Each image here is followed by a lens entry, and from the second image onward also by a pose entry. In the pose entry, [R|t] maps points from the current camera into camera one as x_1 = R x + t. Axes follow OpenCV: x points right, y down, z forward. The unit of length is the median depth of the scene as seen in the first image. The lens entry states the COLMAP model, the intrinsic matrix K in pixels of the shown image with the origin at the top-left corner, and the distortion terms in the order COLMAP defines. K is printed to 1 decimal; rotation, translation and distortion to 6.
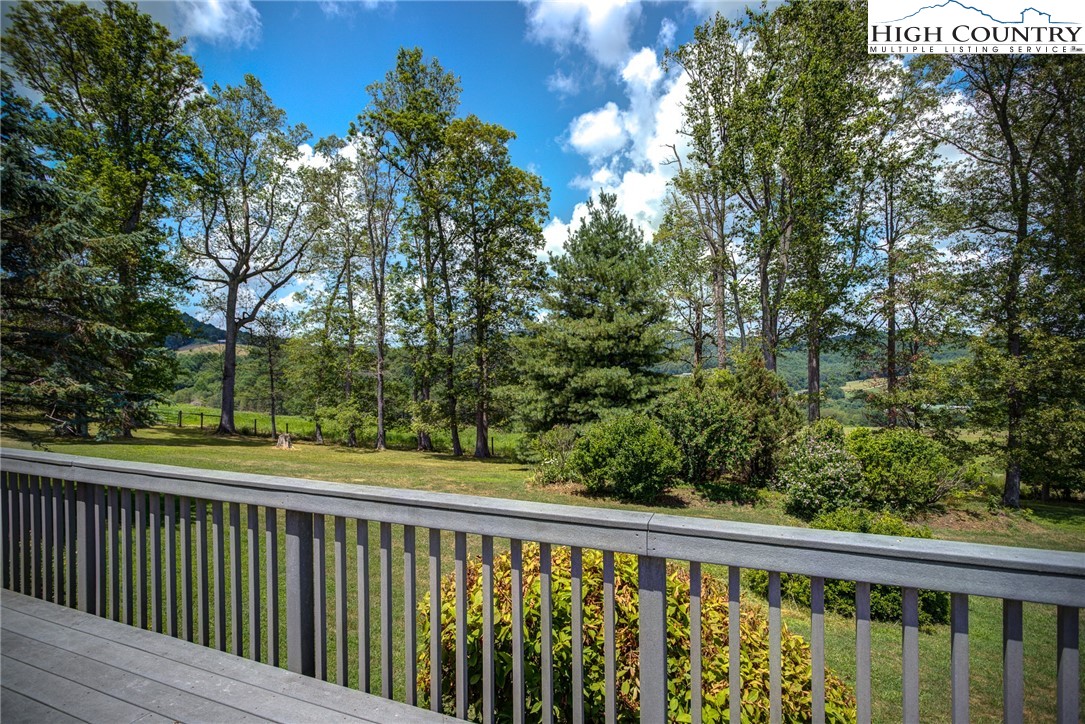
lens RADIAL K [[525.7, 0, 538.8], [0, 525.7, 364.9], [0, 0, 1]] dist [-0.001020, 0.001593]
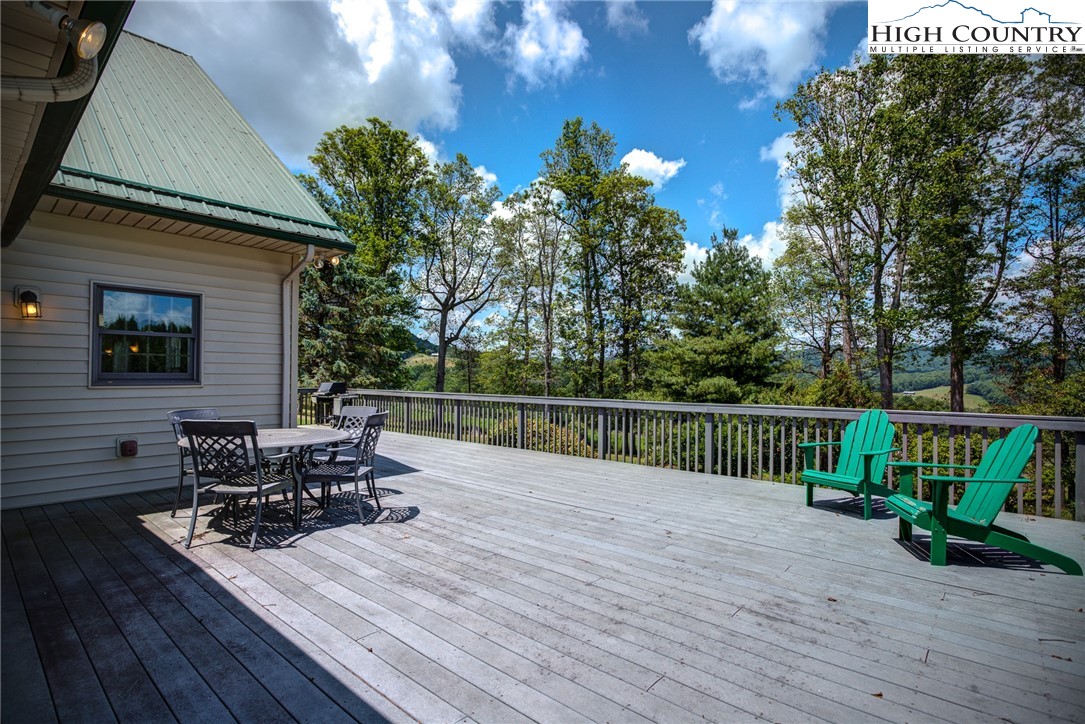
lens RADIAL K [[525.7, 0, 538.8], [0, 525.7, 364.9], [0, 0, 1]] dist [-0.001020, 0.001593]
pose [[0.940181, 0.006043, -0.340620, 0.112412], [-0.014532, 0.999644, -0.022377, 0.006508], [0.340364, 0.025989, 0.939935, -0.192861]]
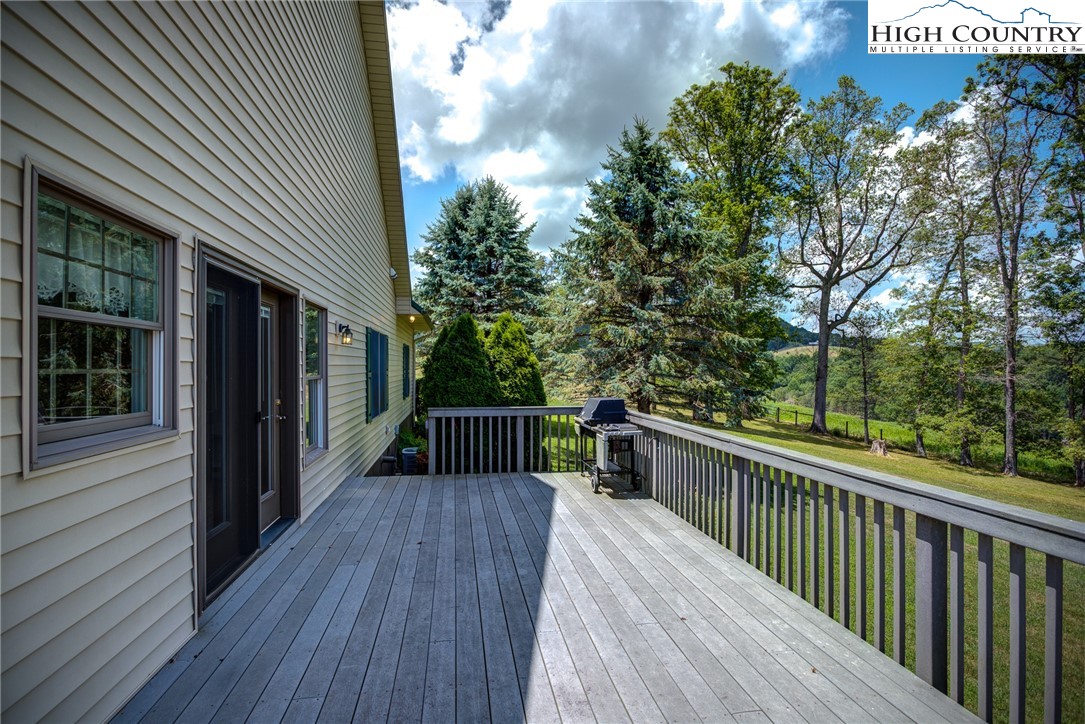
lens RADIAL K [[524.3, 0, 542.3], [0, 524.3, 363.8], [0, 0, 1]] dist [-0.001208, 0.000275]
pose [[0.524504, 0.002382, -0.851404, -0.000747], [-0.006756, 0.999976, -0.001364, -0.000012], [0.851381, 0.006467, 0.524508, -0.009610]]
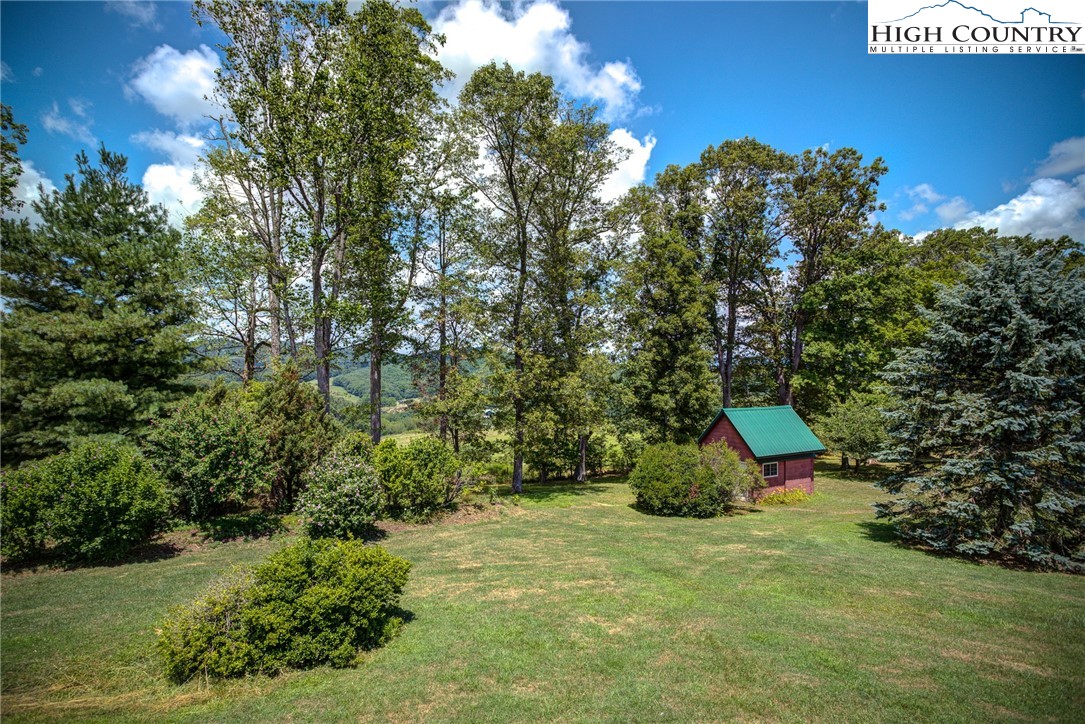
lens RADIAL K [[525.7, 0, 538.8], [0, 525.7, 364.9], [0, 0, 1]] dist [-0.001020, 0.001593]
pose [[0.757060, 0.016731, 0.653131, 0.090260], [-0.002308, 0.999734, -0.022936, -0.000540], [-0.653341, 0.015857, 0.756898, 0.018668]]
